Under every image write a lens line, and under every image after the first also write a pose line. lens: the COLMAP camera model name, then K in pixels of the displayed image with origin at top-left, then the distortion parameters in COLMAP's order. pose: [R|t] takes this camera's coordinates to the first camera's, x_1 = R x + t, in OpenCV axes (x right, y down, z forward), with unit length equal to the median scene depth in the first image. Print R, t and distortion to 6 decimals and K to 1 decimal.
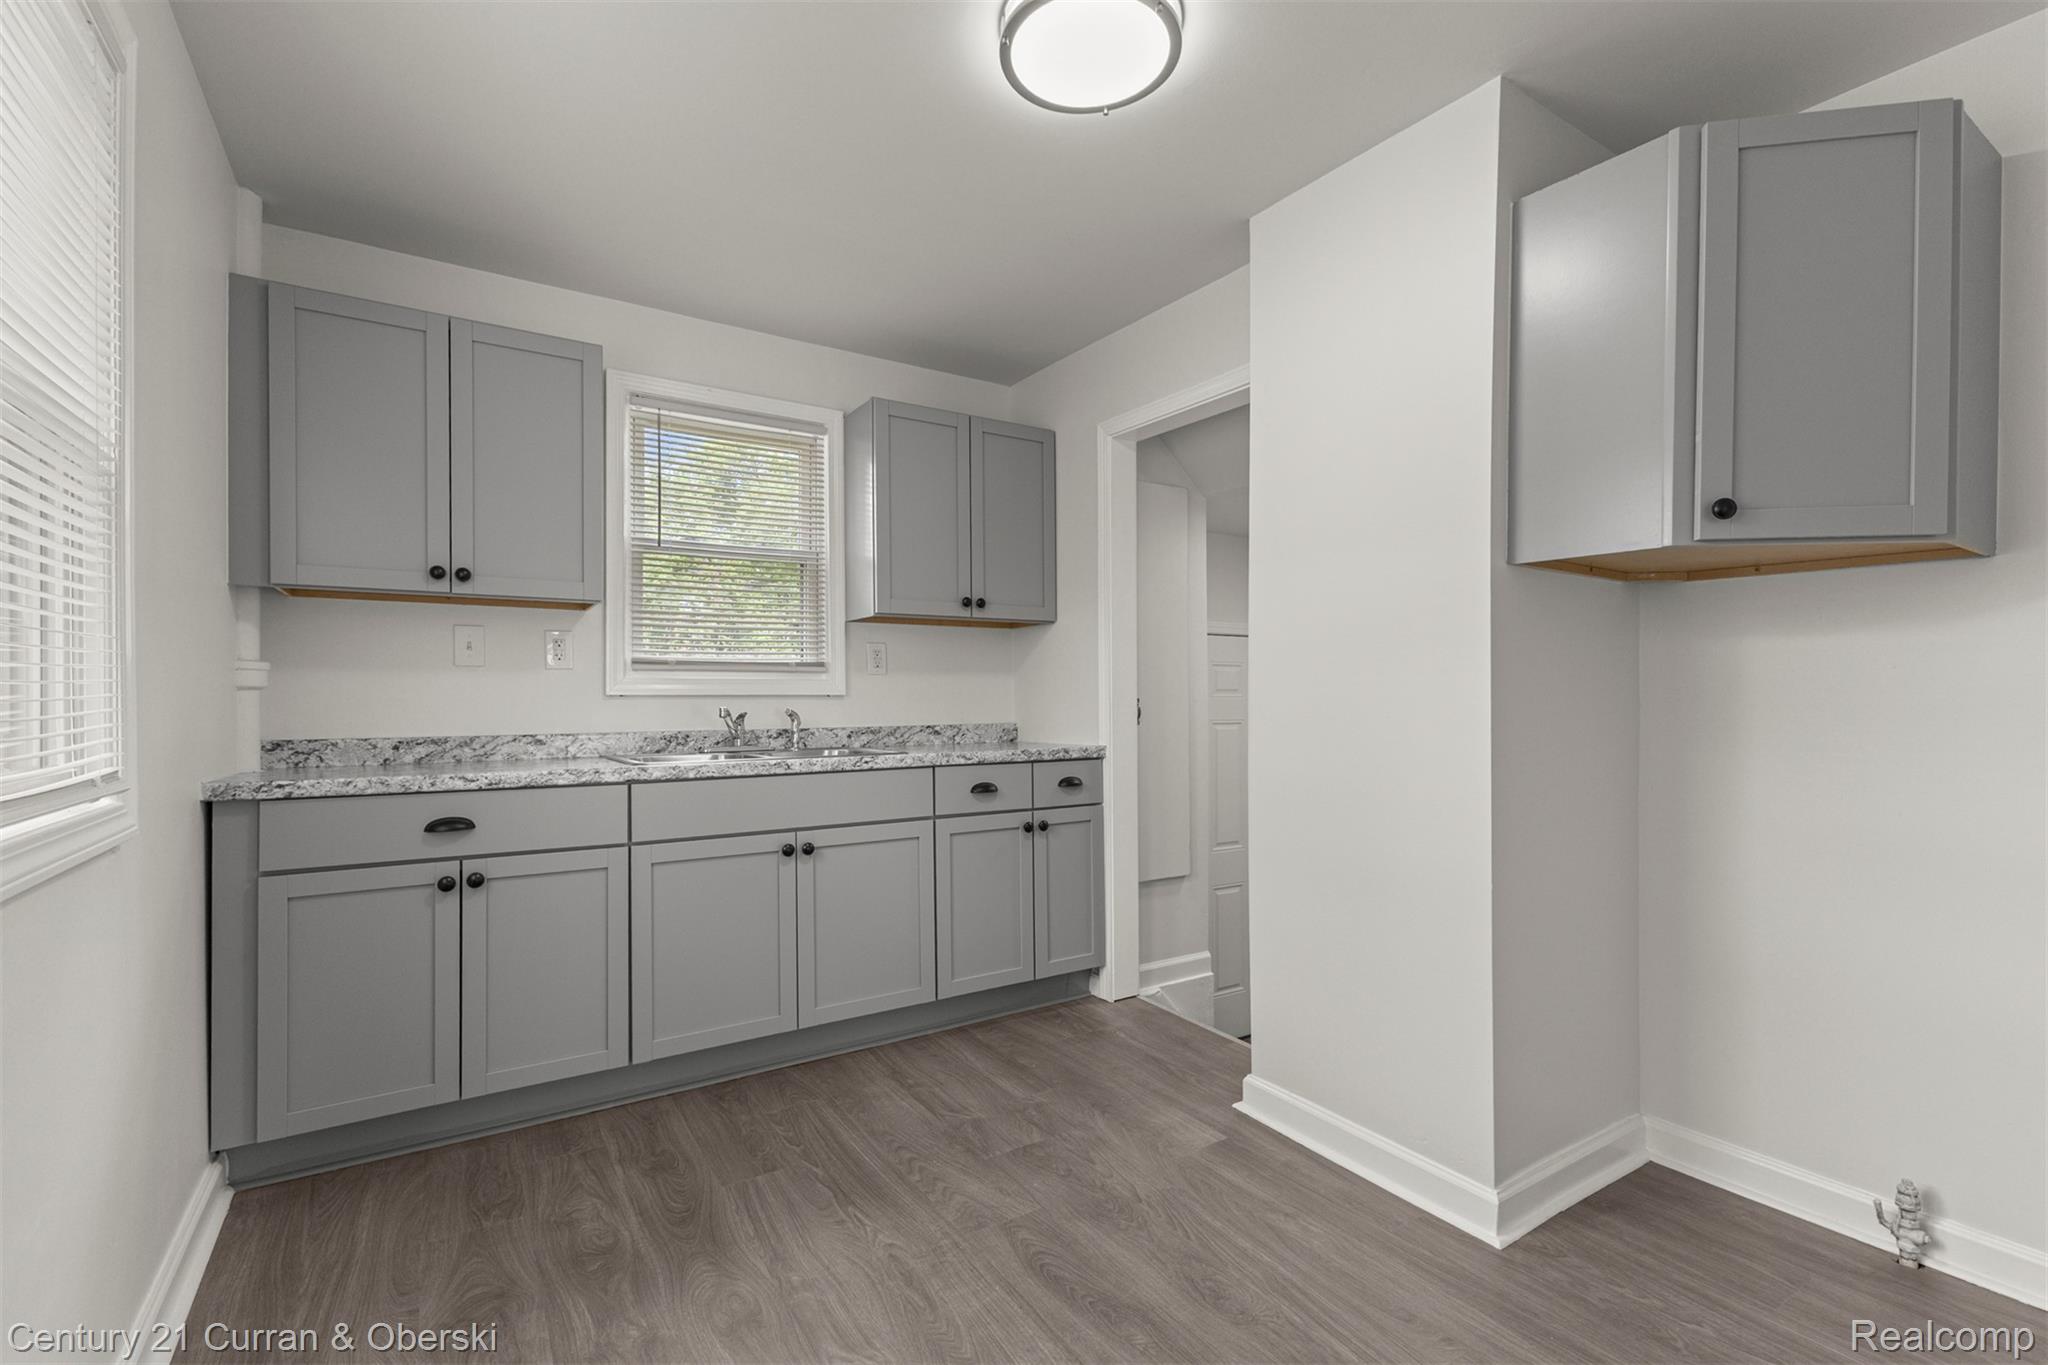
lens RADIAL K [[907.0, 0, 1014.0], [0, 907.0, 697.4], [0, 0, 1]] dist [0.001882, 0.008835]
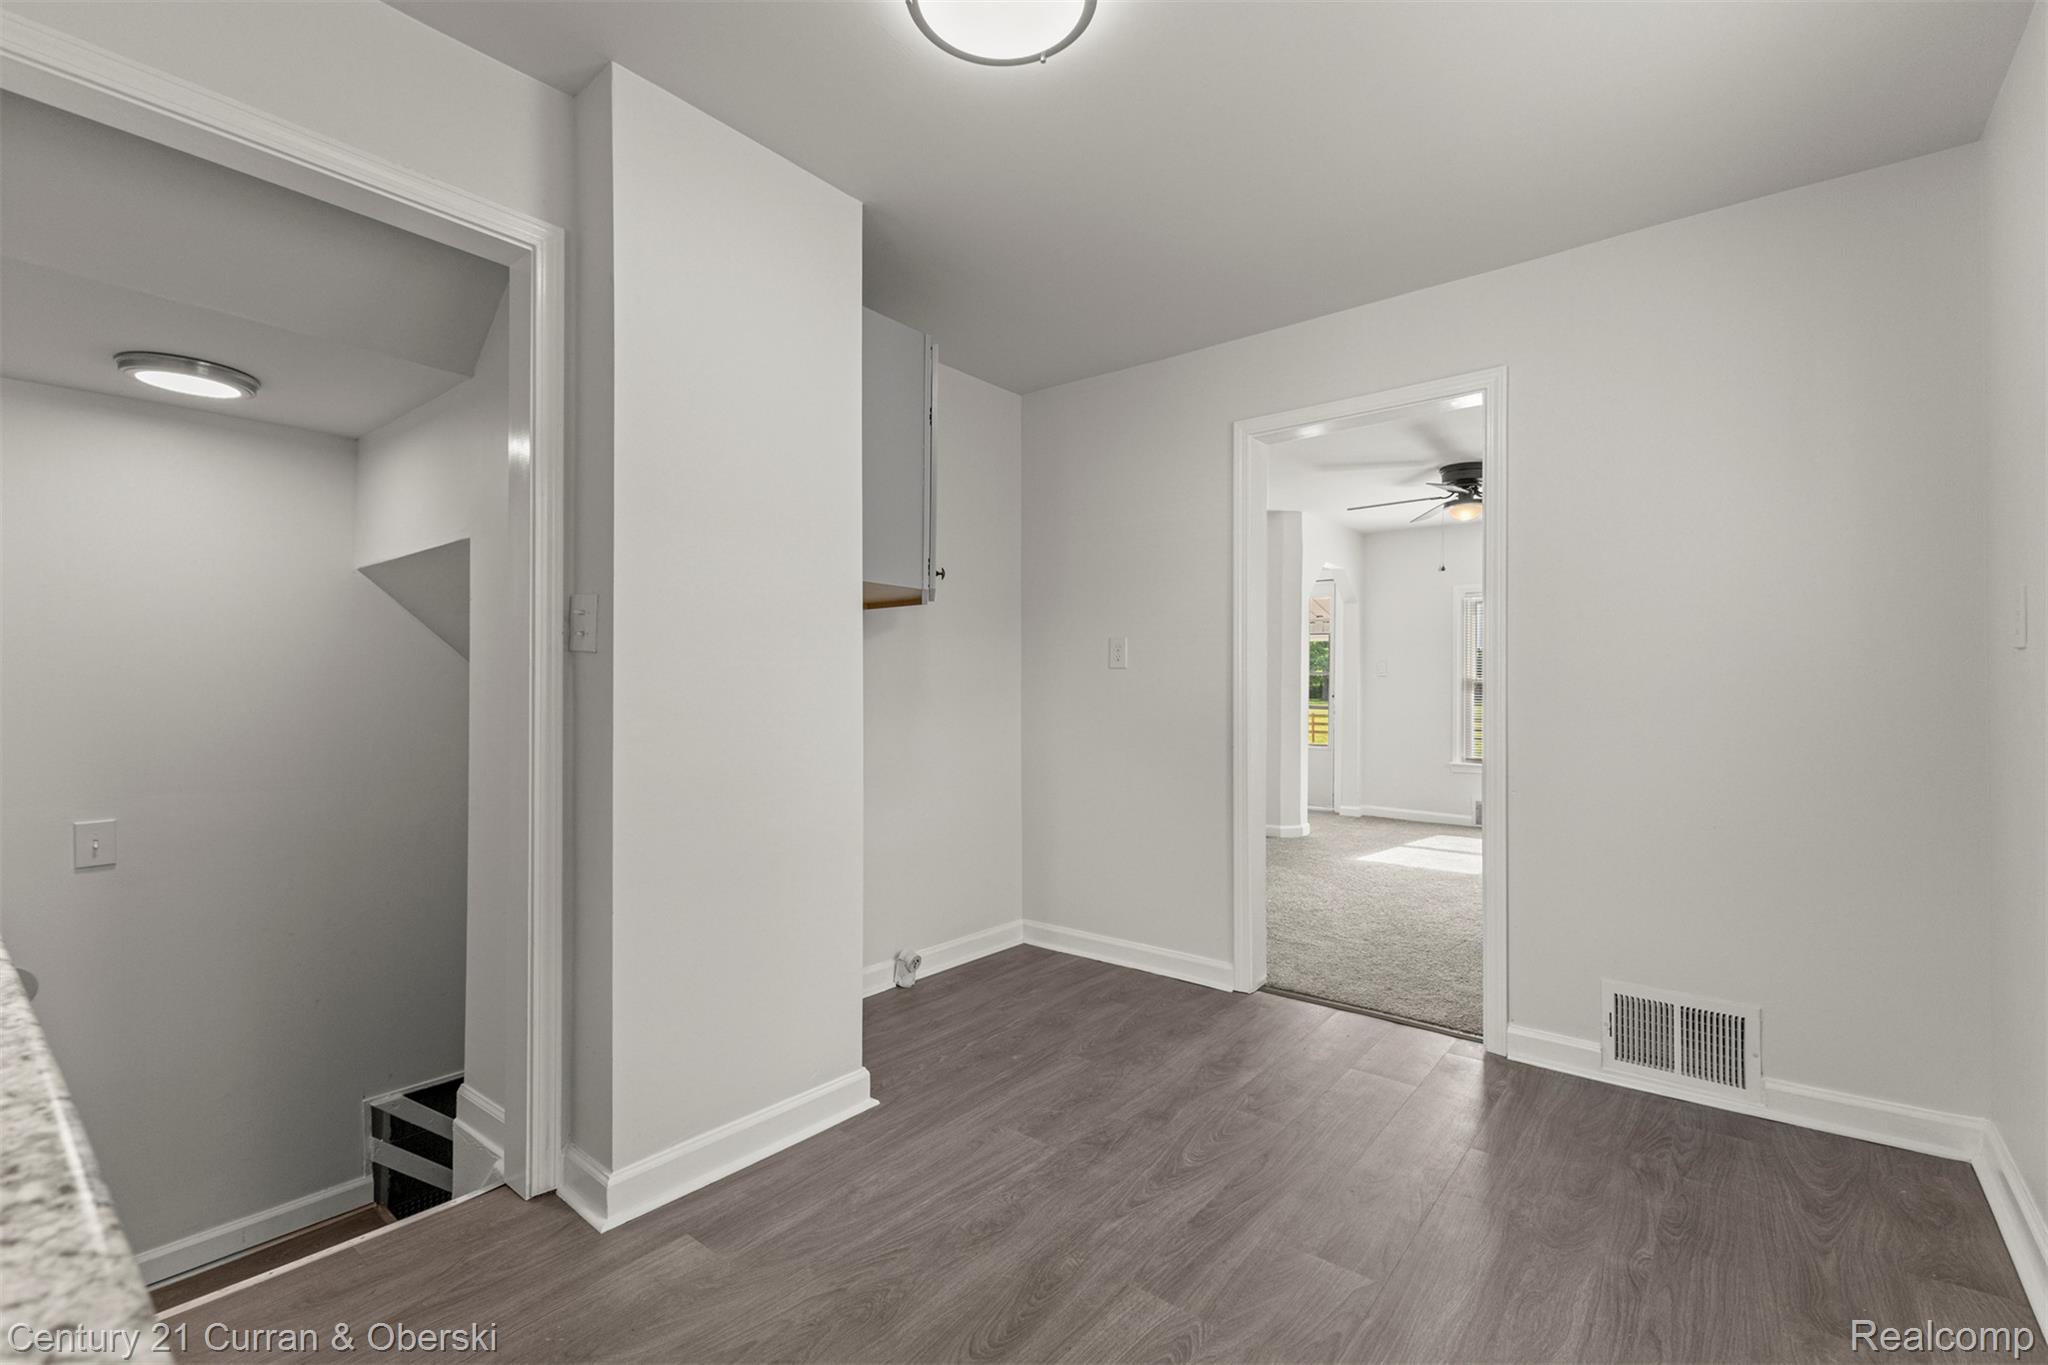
lens RADIAL K [[896.1, 0, 1021.2], [0, 896.1, 690.3], [0, 0, 1]] dist [0.018301, 0.000590]
pose [[-0.314198, 0.000685, 0.949357, -0.525869], [0.000190, 1.000000, -0.000658, 0.005213], [-0.949357, -0.000027, -0.314198, 0.831359]]
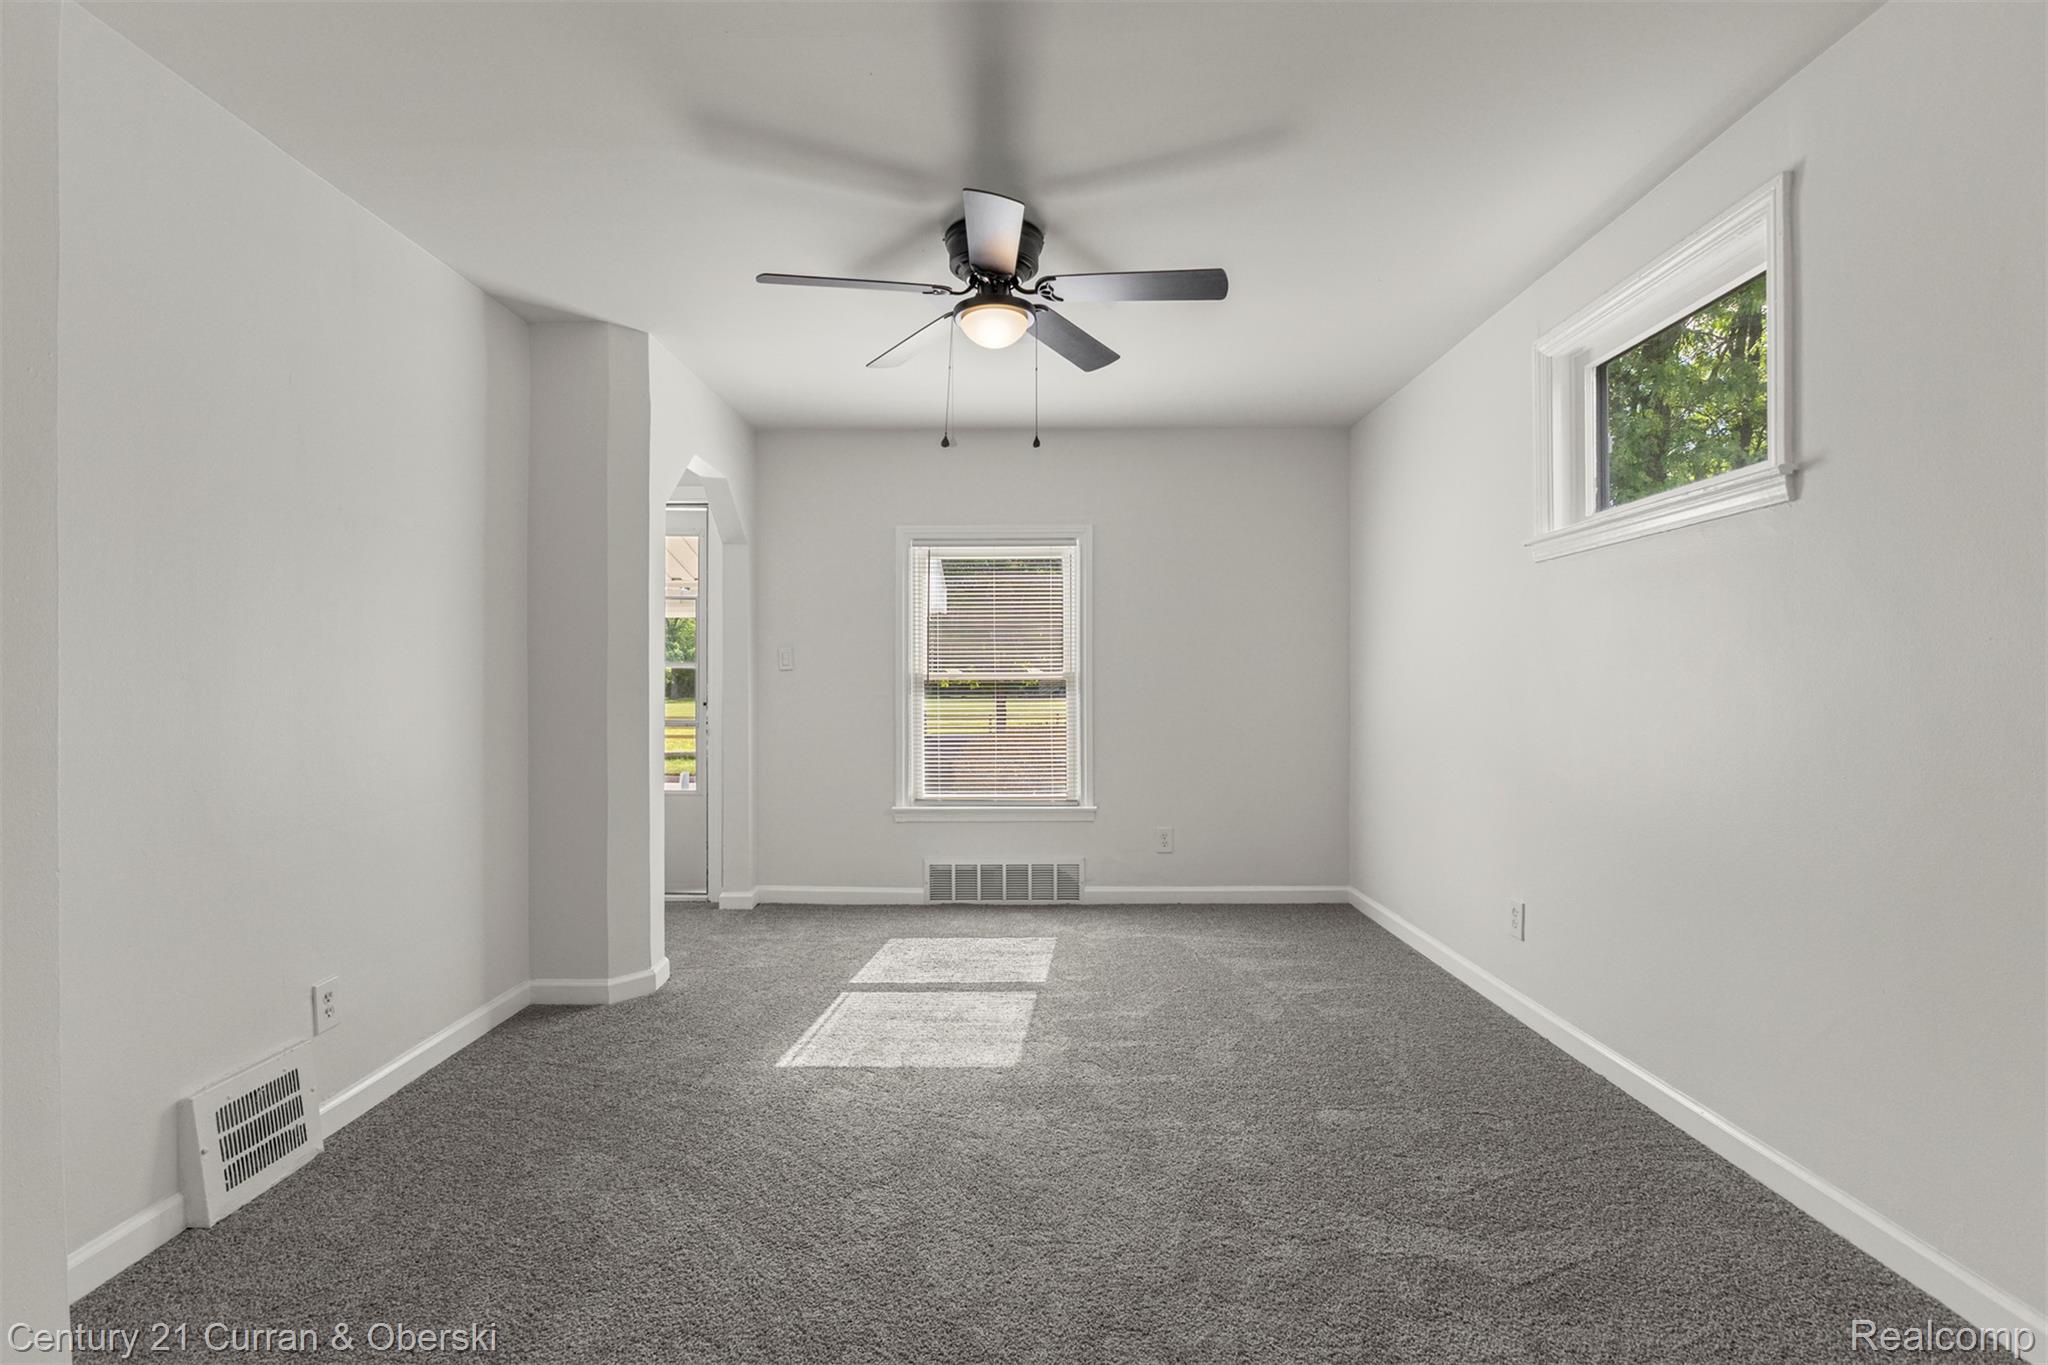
lens RADIAL K [[926.2, 0, 1024.0], [0, 926.2, 682.5], [0, 0, 1]] dist [-0.016563, 0.000588]
pose [[-0.844544, 0.005310, 0.535460, 0.465002], [0.004189, 0.999986, -0.003309, -0.007210], [-0.535470, -0.000551, -0.844554, 0.119935]]
